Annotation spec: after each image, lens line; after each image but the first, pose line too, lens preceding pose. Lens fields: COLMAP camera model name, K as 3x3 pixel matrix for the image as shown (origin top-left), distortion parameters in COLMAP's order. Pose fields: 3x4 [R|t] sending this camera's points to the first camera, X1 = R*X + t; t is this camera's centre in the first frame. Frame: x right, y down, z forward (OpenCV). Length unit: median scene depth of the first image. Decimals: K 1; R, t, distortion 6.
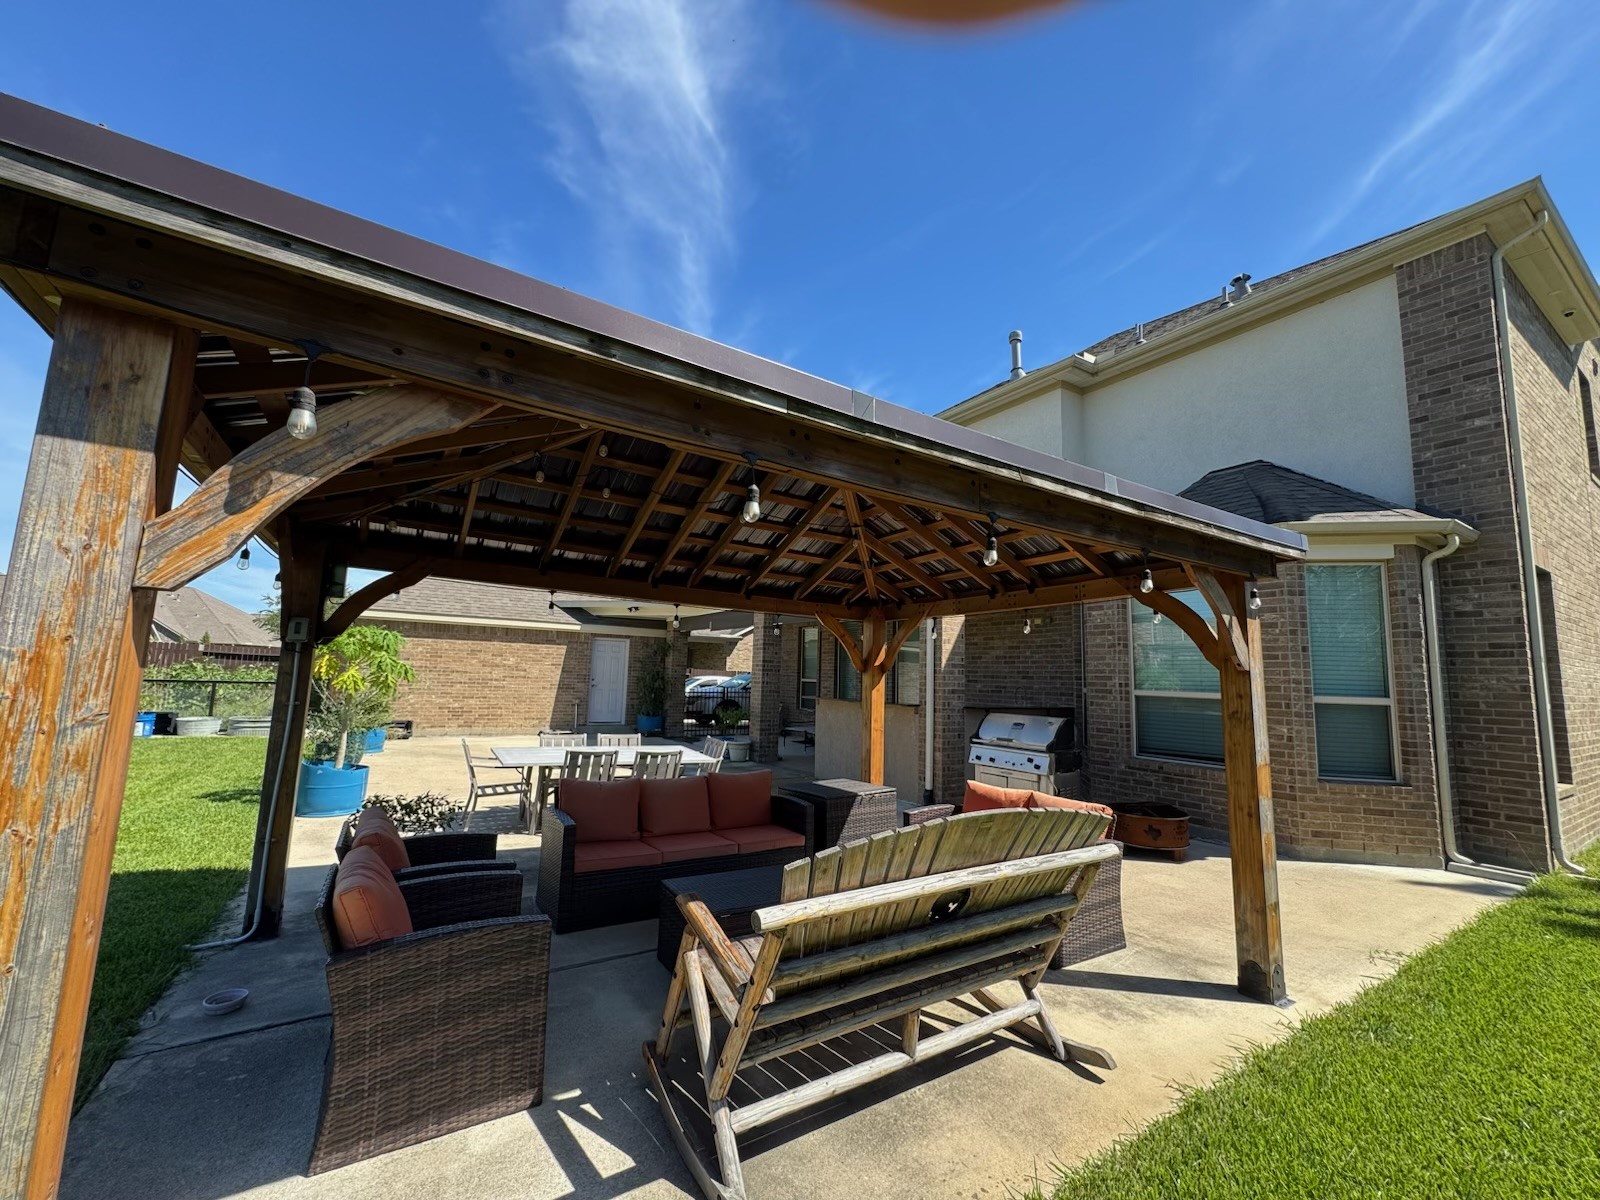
lens RADIAL K [[640.6, 0, 800.6], [0, 640.6, 590.0], [0, 0, 1]] dist [-0.004725, 0.001251]
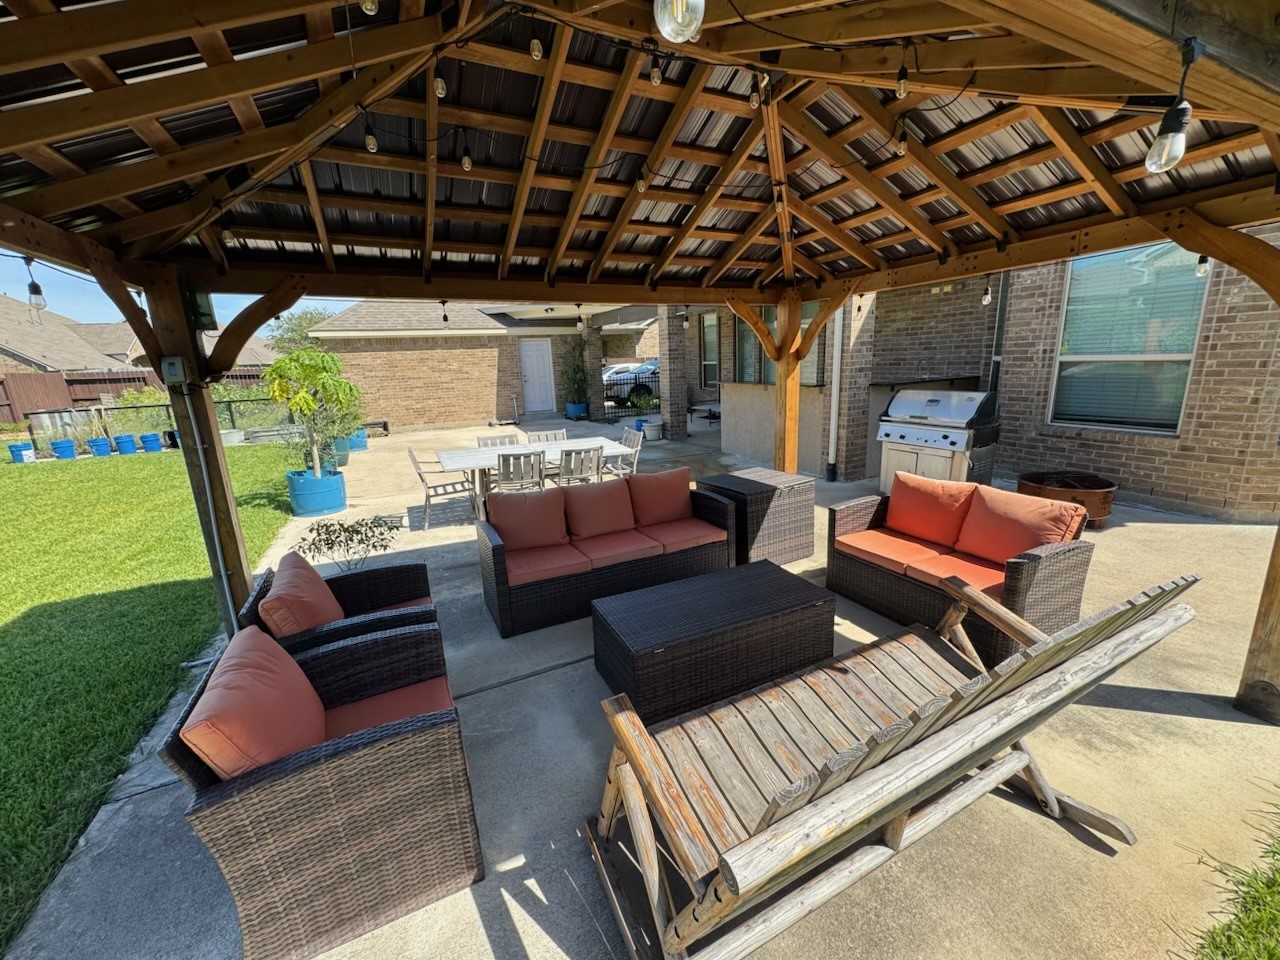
lens RADIAL K [[512.5, 0, 636.3], [0, 512.5, 483.7], [0, 0, 1]] dist [-0.004725, 0.001251]
pose [[0.990792, -0.042735, -0.128472, -0.024518], [0.086931, 0.928252, 0.361651, 0.003064], [0.103800, -0.369489, 0.923419, 0.219190]]
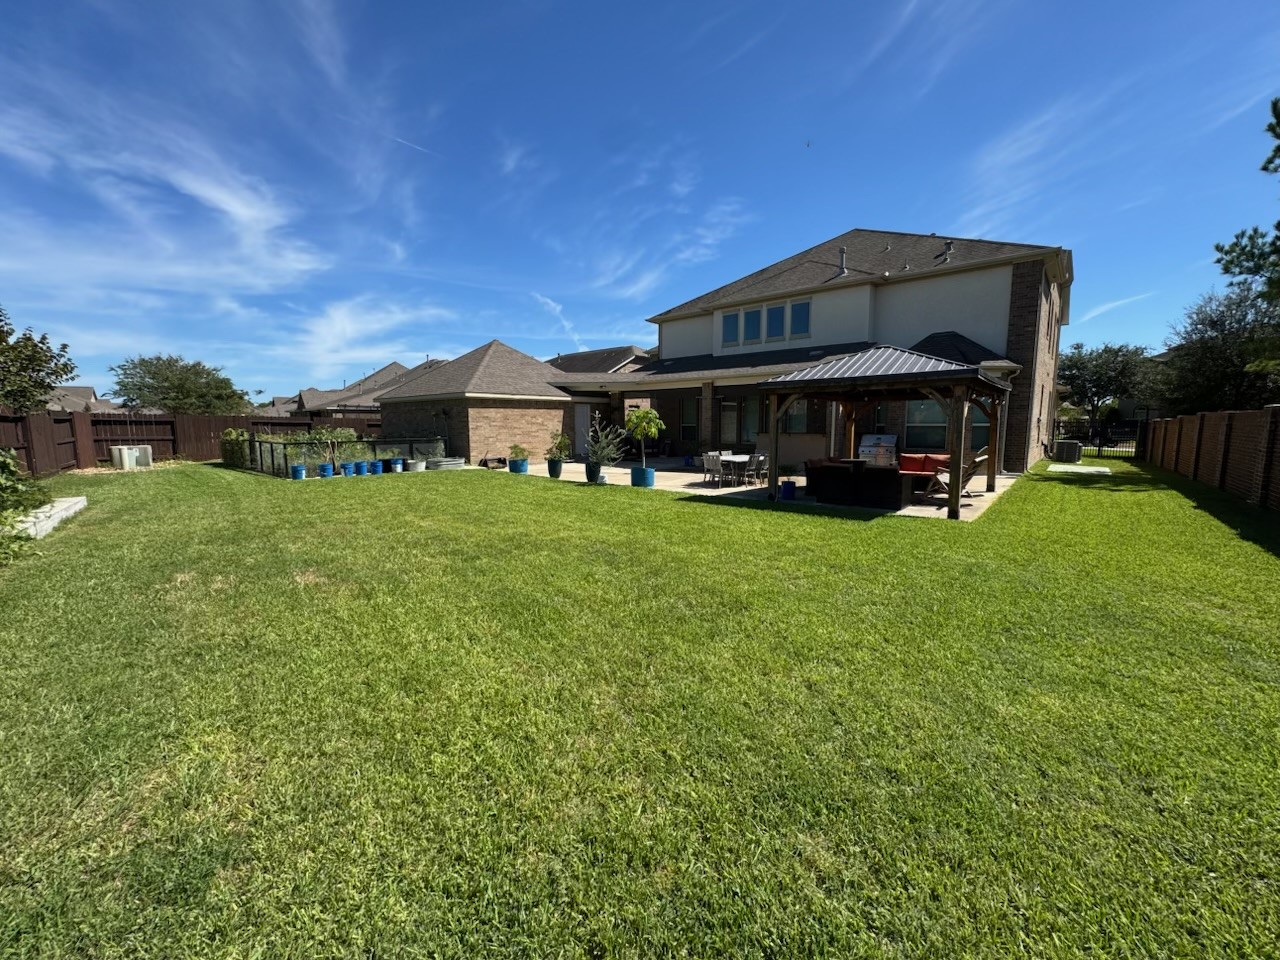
lens RADIAL K [[512.5, 0, 640.4], [0, 512.5, 476.2], [0, 0, 1]] dist [-0.004725, 0.001251]
pose [[0.950657, -0.068315, 0.302629, -1.611461], [-0.006713, 0.970697, 0.240212, -0.181605], [-0.310171, -0.230391, 0.922342, -0.890402]]
